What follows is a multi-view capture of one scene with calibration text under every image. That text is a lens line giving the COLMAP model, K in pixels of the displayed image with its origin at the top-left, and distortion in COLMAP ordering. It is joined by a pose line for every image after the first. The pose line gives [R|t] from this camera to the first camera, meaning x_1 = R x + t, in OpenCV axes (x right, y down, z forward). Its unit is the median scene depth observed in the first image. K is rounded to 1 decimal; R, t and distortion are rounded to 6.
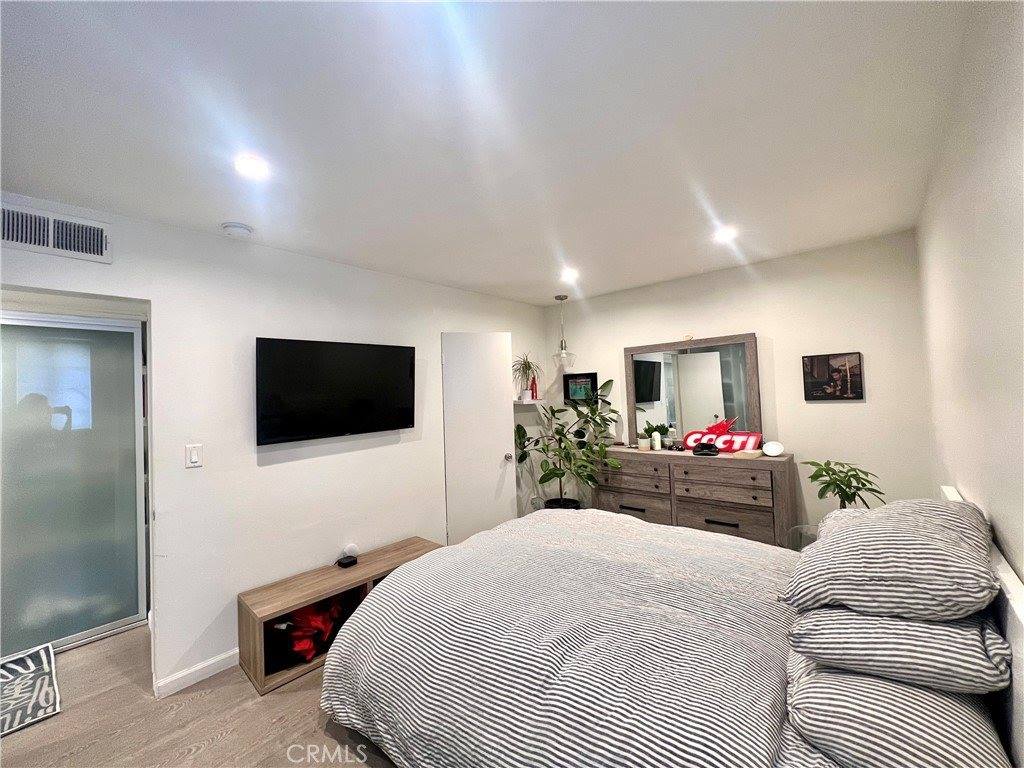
lens RADIAL K [[407.9, 0, 510.3], [0, 407.9, 387.8], [0, 0, 1]] dist [-0.006039, 0.001126]
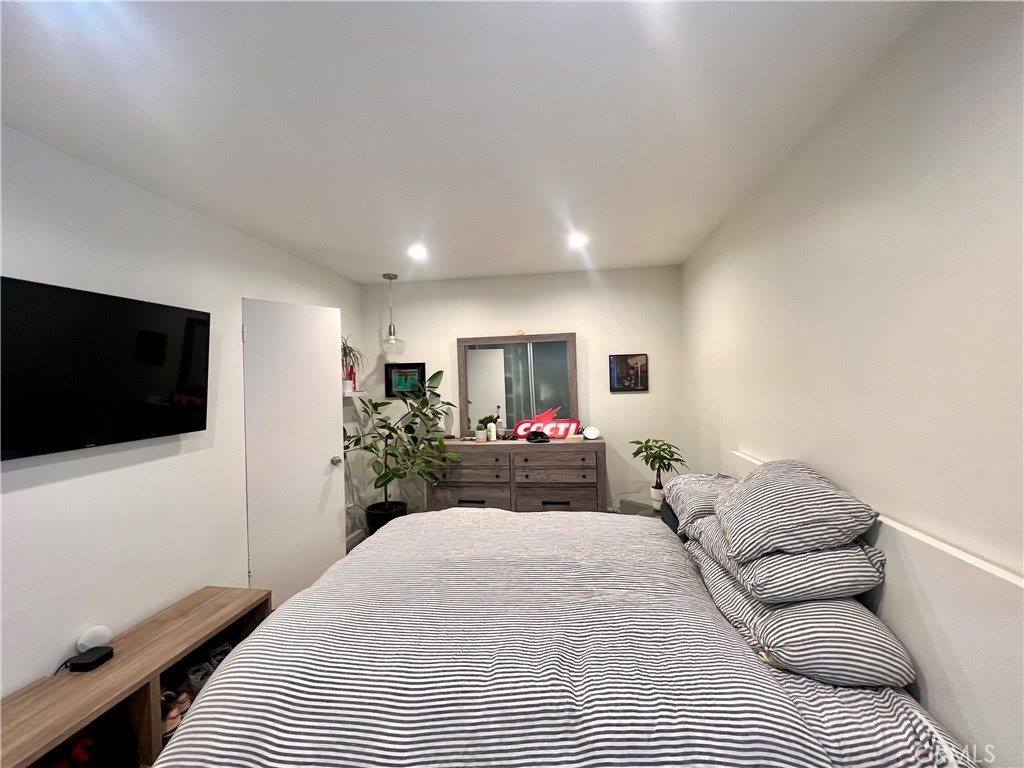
lens RADIAL K [[408.5, 0, 512.2], [0, 408.5, 384.8], [0, 0, 1]] dist [-0.006414, 0.001456]
pose [[0.833961, 0.011266, 0.551708, -0.205585], [-0.014015, 0.999901, 0.000768, 0.015045], [-0.551645, -0.008373, 0.834037, 0.156230]]
